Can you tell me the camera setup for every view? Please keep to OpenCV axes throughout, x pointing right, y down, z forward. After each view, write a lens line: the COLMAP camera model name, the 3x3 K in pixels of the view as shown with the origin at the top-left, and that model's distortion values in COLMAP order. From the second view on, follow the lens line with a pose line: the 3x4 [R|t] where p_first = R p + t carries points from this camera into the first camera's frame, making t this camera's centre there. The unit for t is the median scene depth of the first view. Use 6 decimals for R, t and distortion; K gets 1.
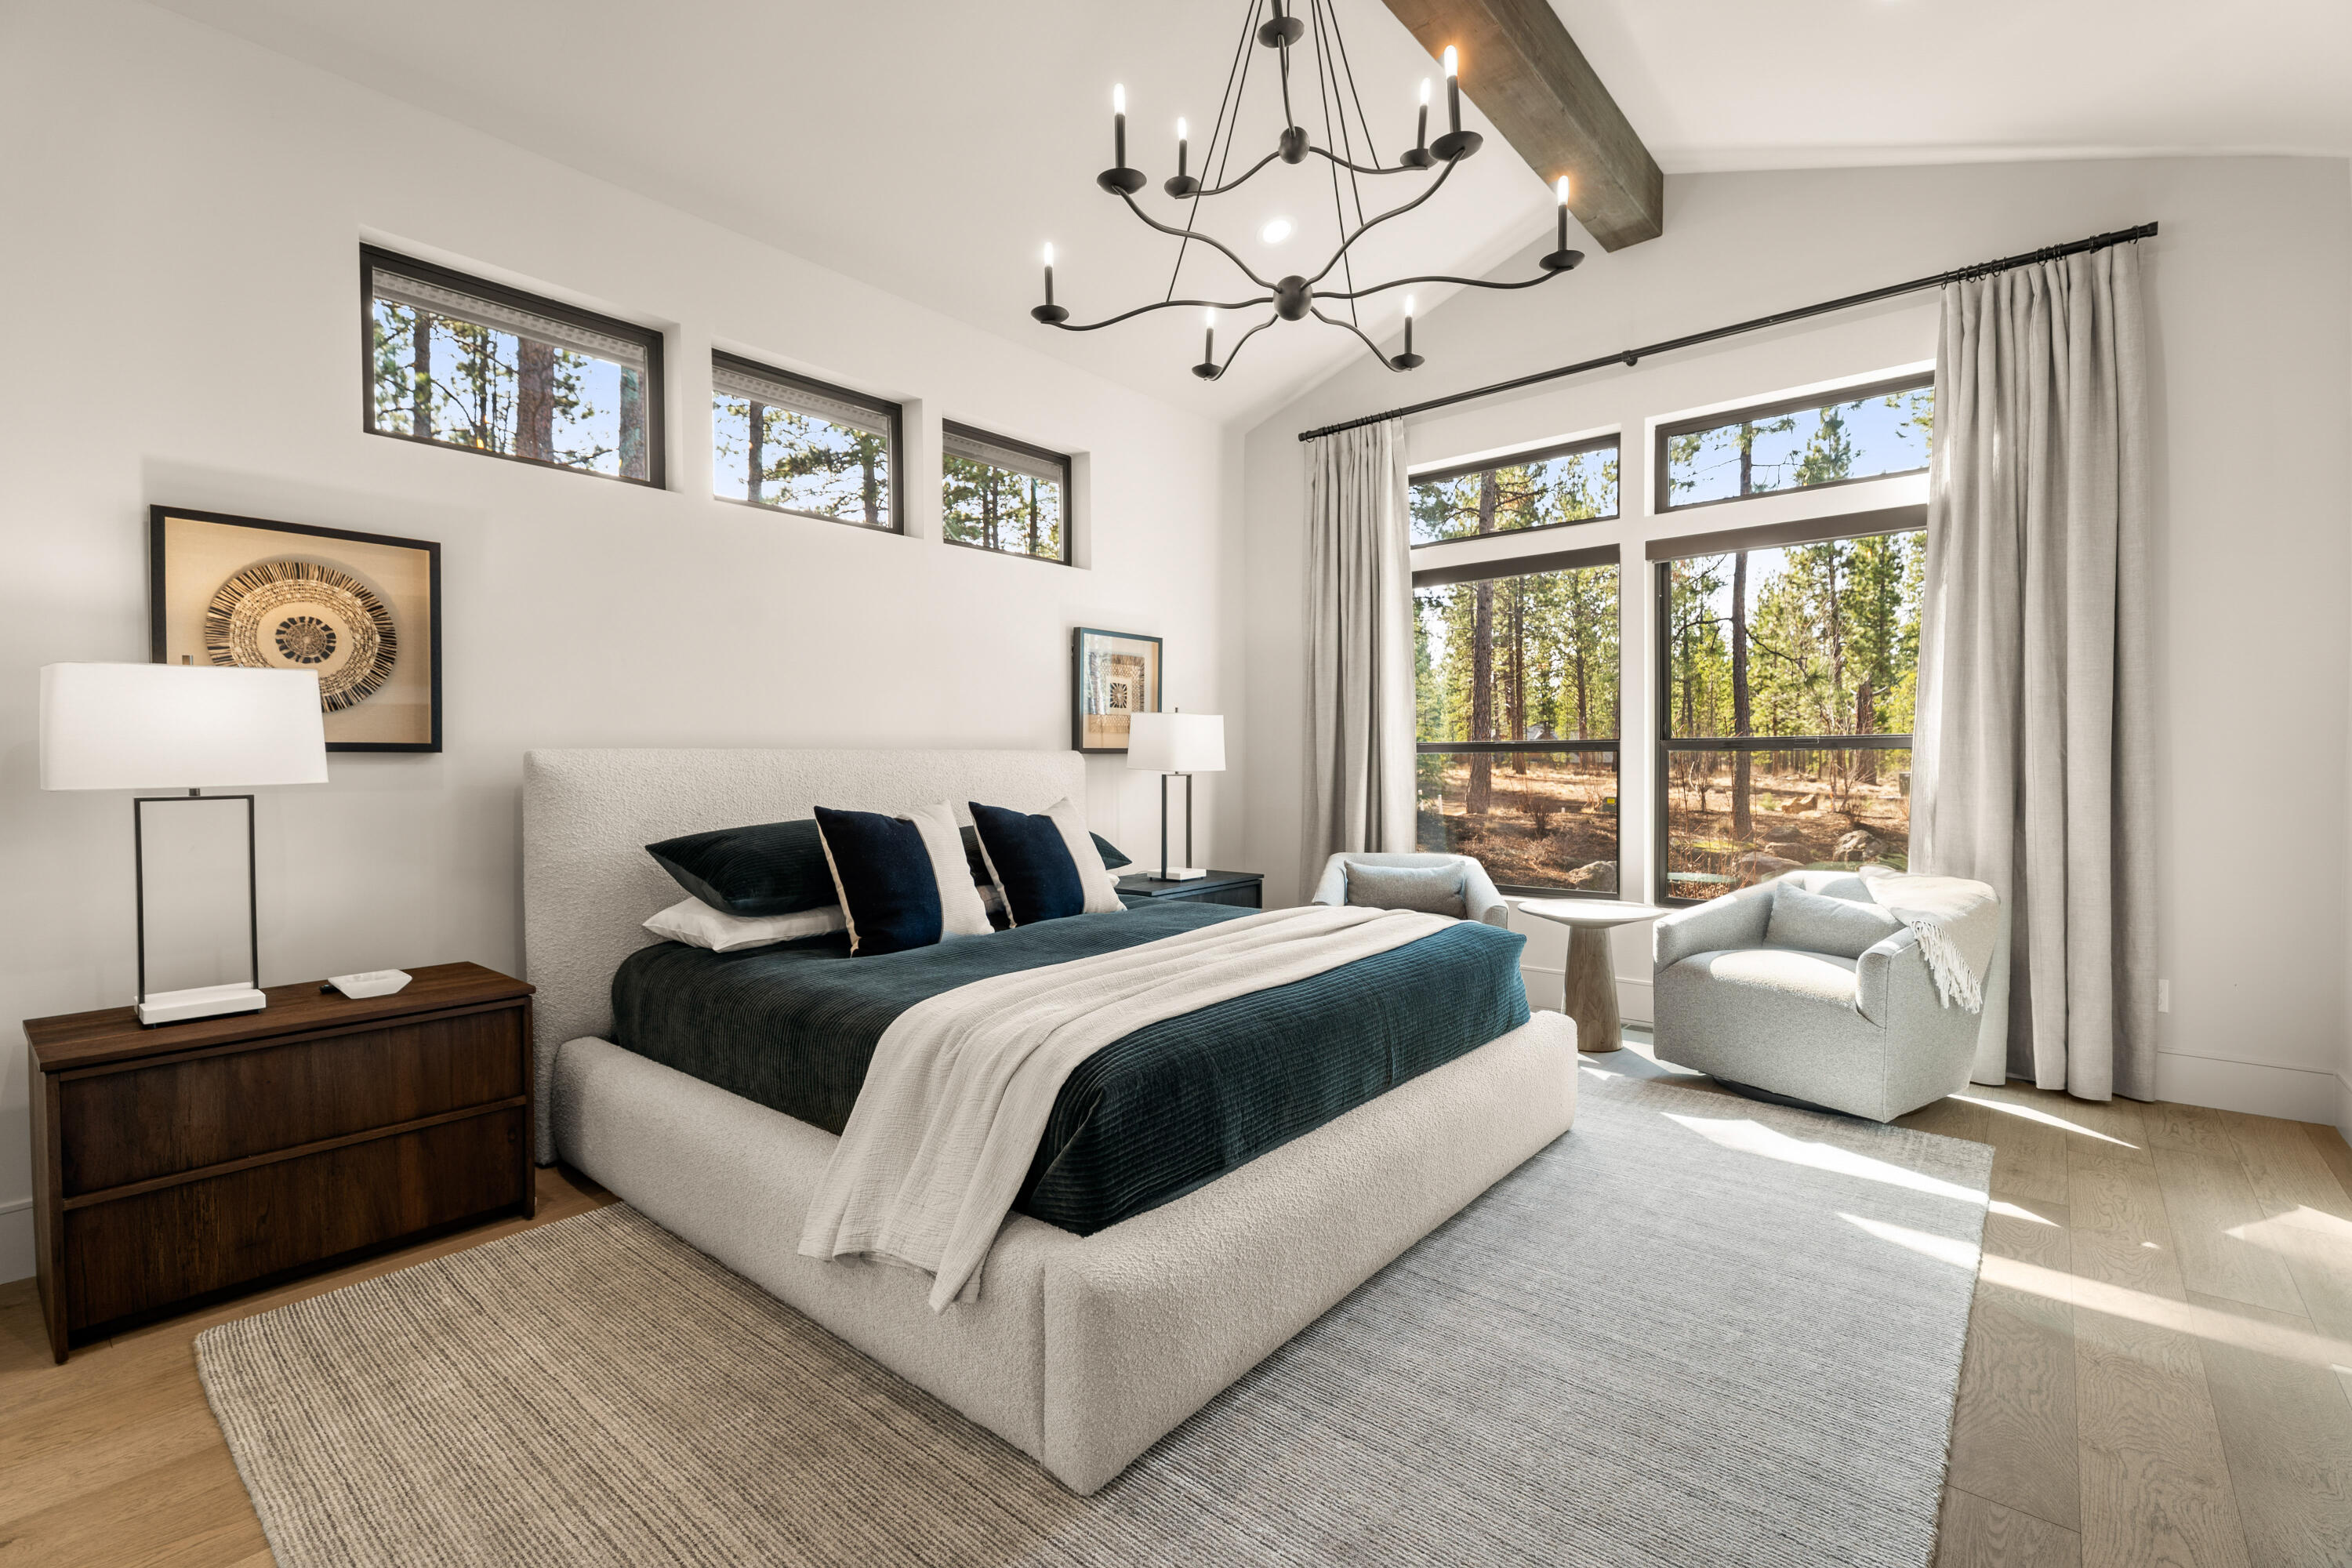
lens RADIAL K [[1047.5, 0, 1172.1], [0, 1047.5, 772.3], [0, 0, 1]] dist [0.008754, -0.001519]
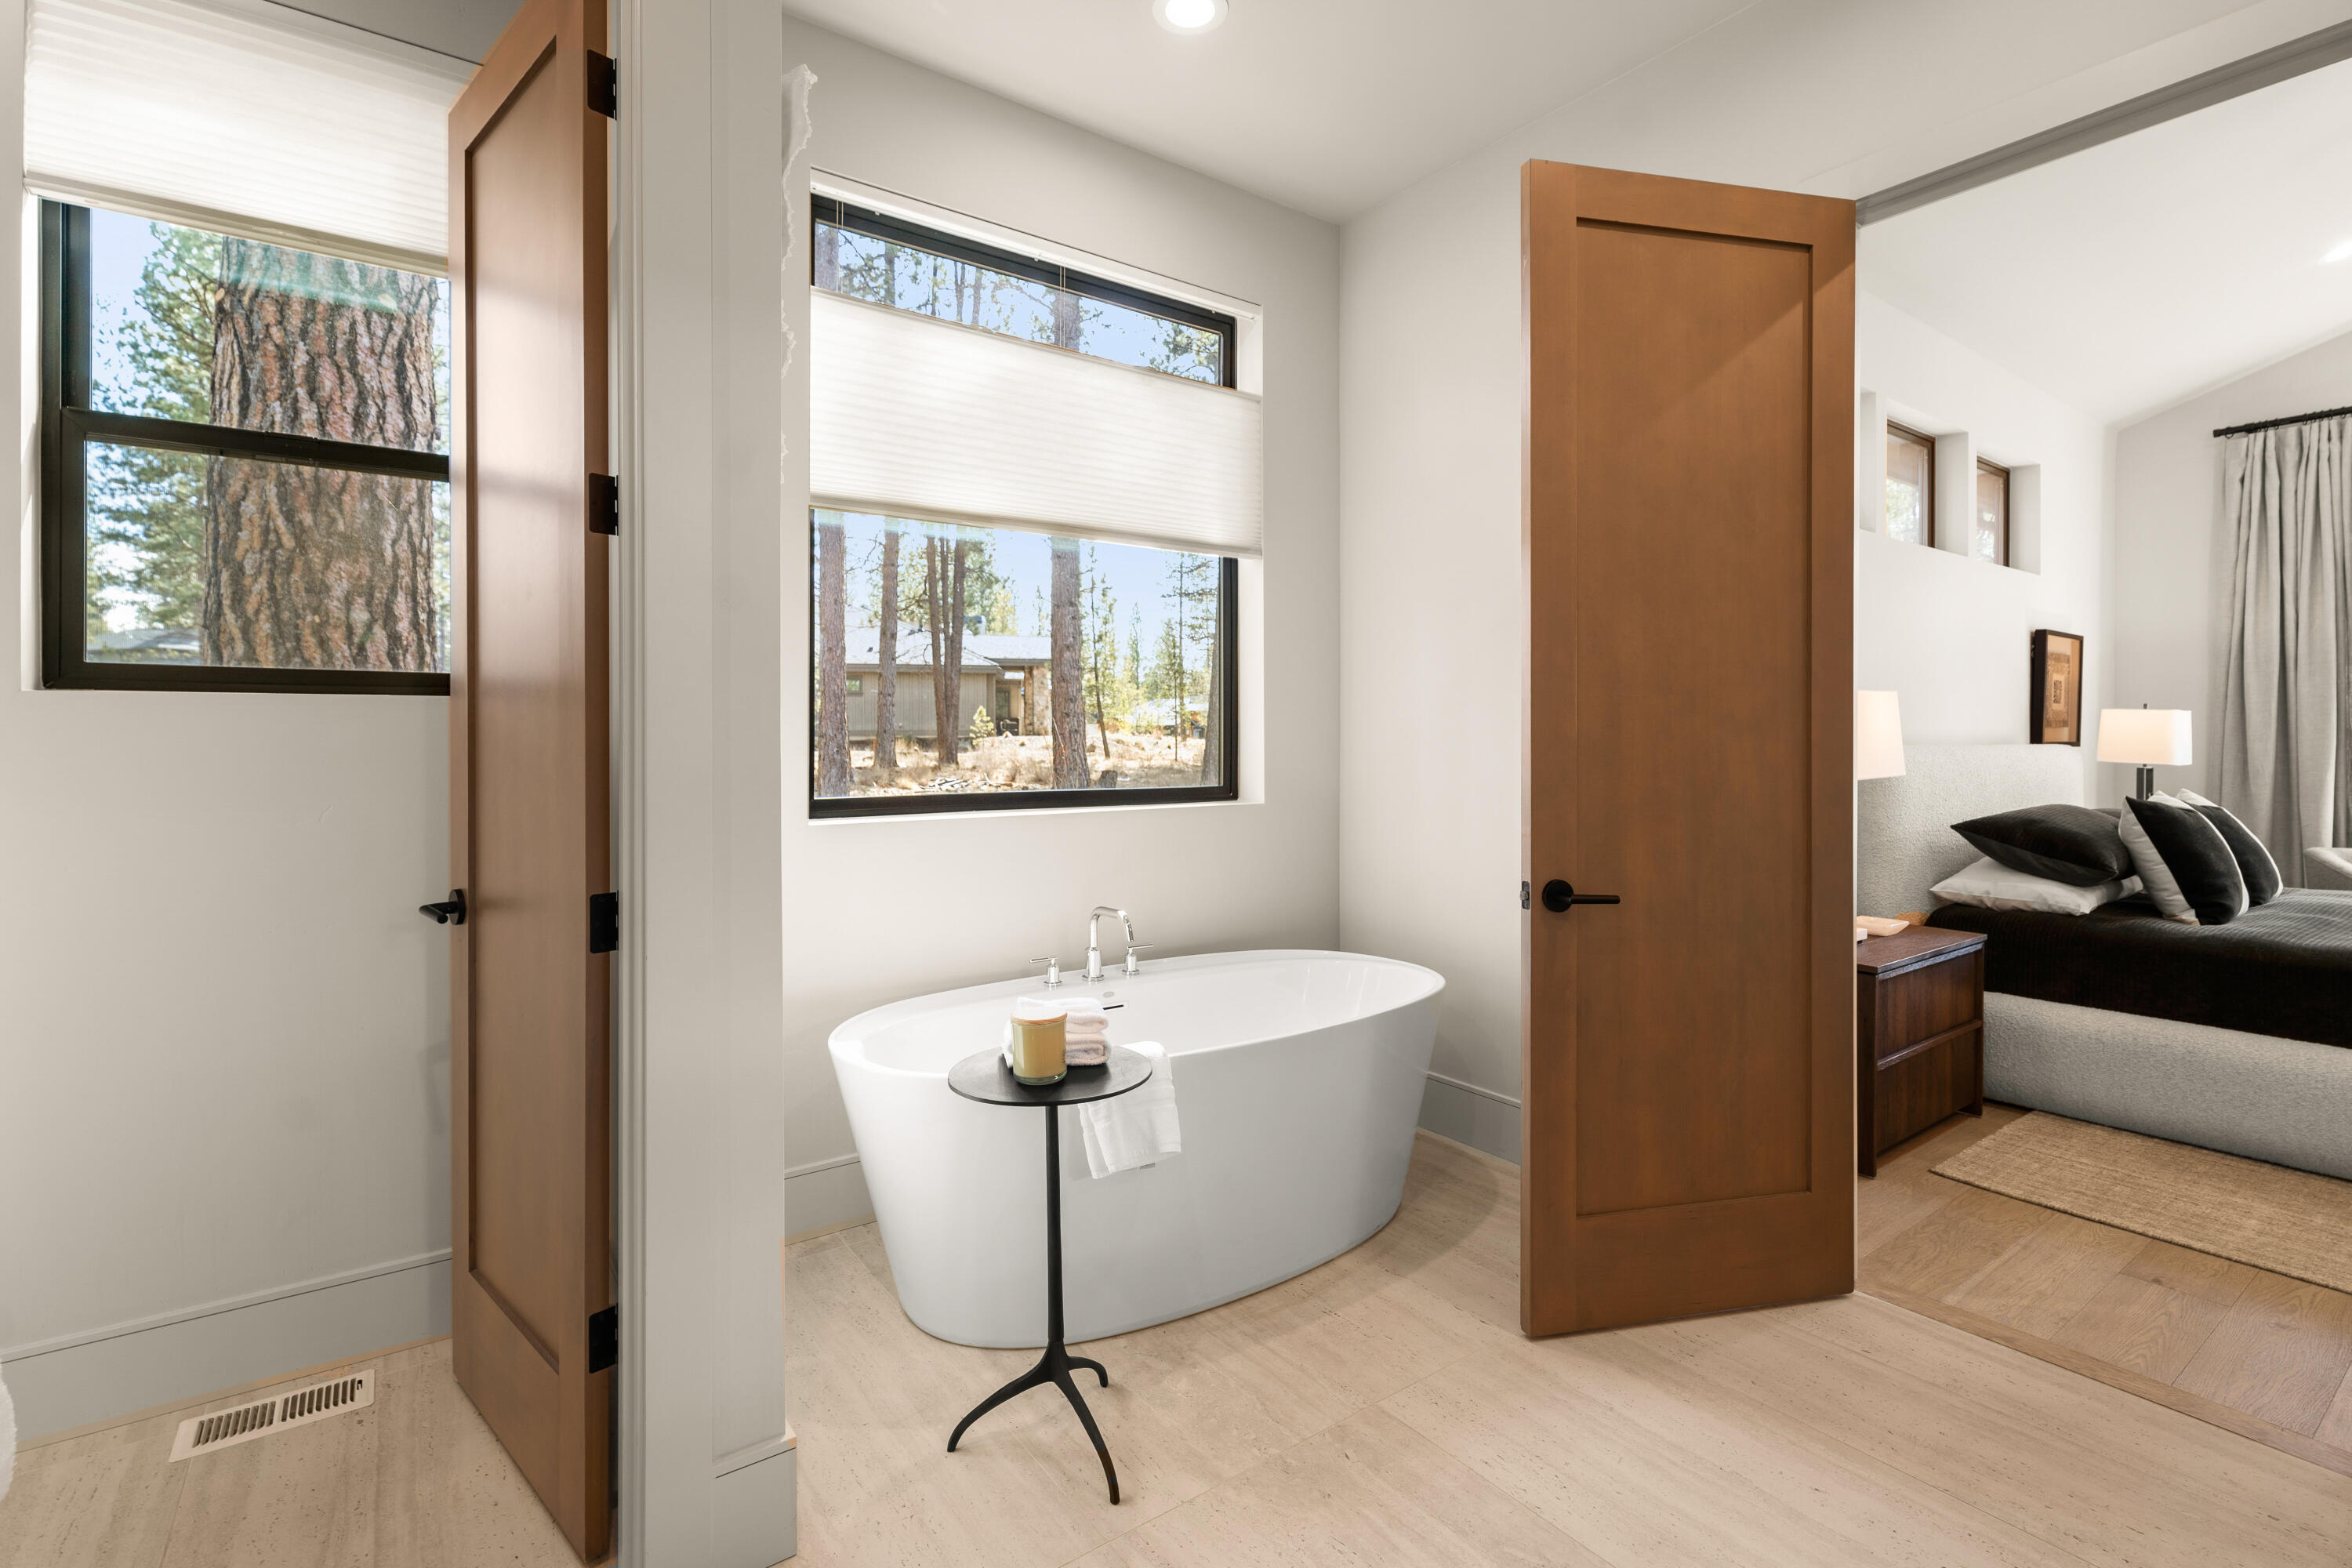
lens RADIAL K [[1047.5, 0, 1202.7], [0, 1047.5, 747.0], [0, 0, 1]] dist [0.008754, -0.001519]
pose [[0.969724, 0.005513, -0.244142, -0.659933], [-0.007410, 0.999949, -0.006851, -0.003945], [0.244092, 0.008453, 0.969715, -0.256530]]
